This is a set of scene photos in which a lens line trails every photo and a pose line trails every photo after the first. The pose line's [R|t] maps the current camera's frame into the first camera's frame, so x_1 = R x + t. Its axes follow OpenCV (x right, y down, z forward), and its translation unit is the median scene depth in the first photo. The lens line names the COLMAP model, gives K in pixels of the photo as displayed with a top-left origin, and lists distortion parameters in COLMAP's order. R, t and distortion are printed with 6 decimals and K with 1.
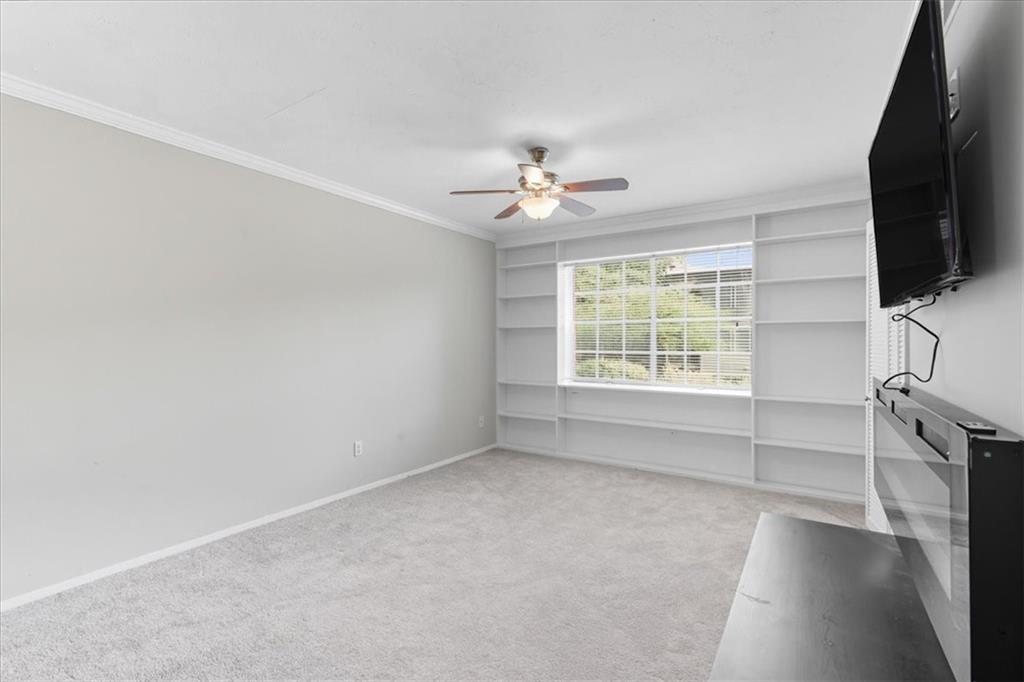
lens RADIAL K [[458.1, 0, 510.0], [0, 458.1, 345.9], [0, 0, 1]] dist [-0.000705, 0.000097]
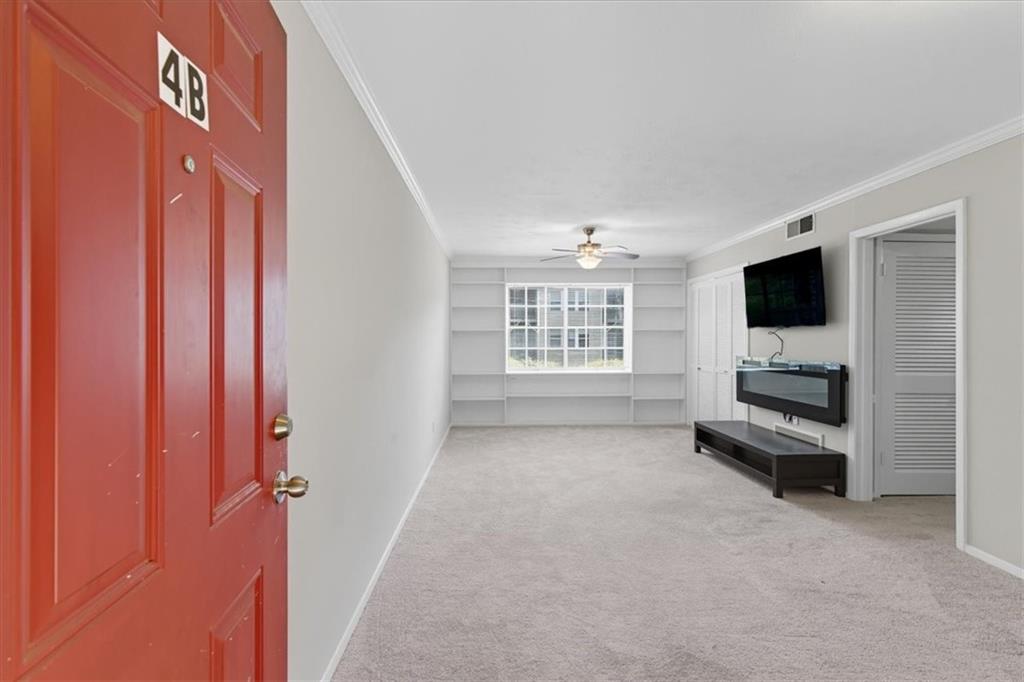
lens RADIAL K [[458.0, 0, 512.0], [0, 458.0, 341.0], [0, 0, 1]] dist [0.002134, 0.000672]
pose [[0.822374, -0.004480, 0.568930, -0.815939], [0.008727, 0.999951, -0.004741, -0.004829], [-0.568881, 0.008864, 0.822372, -0.163139]]
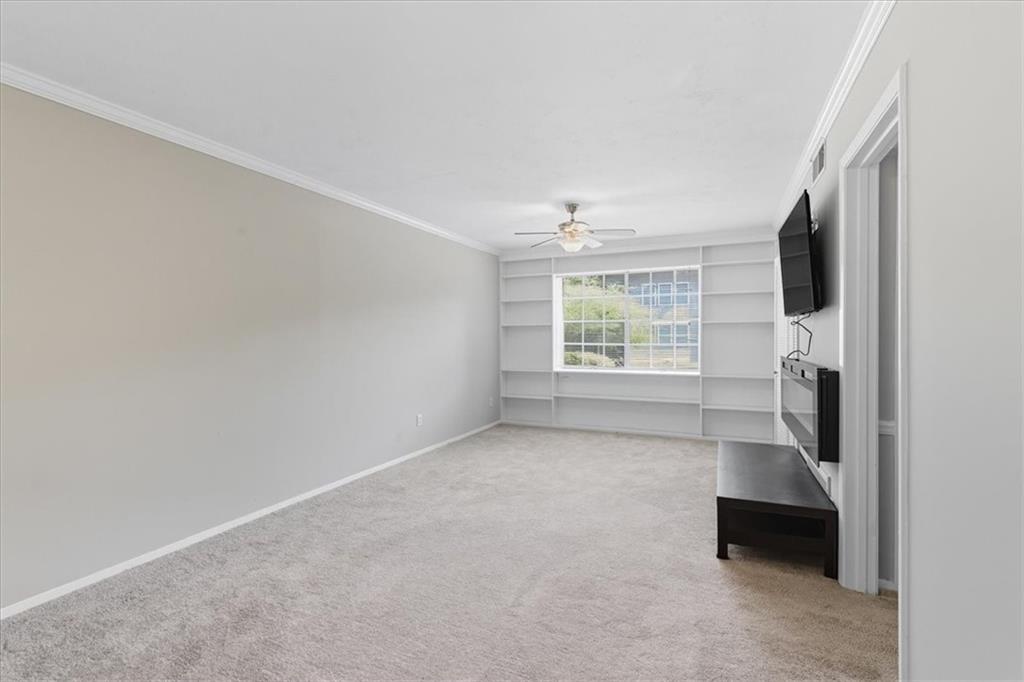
lens RADIAL K [[458.0, 0, 512.0], [0, 458.0, 341.0], [0, 0, 1]] dist [0.002134, 0.000672]
pose [[0.988198, -0.006450, 0.153047, -0.252122], [0.006647, 0.999978, -0.000773, 0.003580], [-0.153039, 0.001781, 0.988219, -0.295006]]
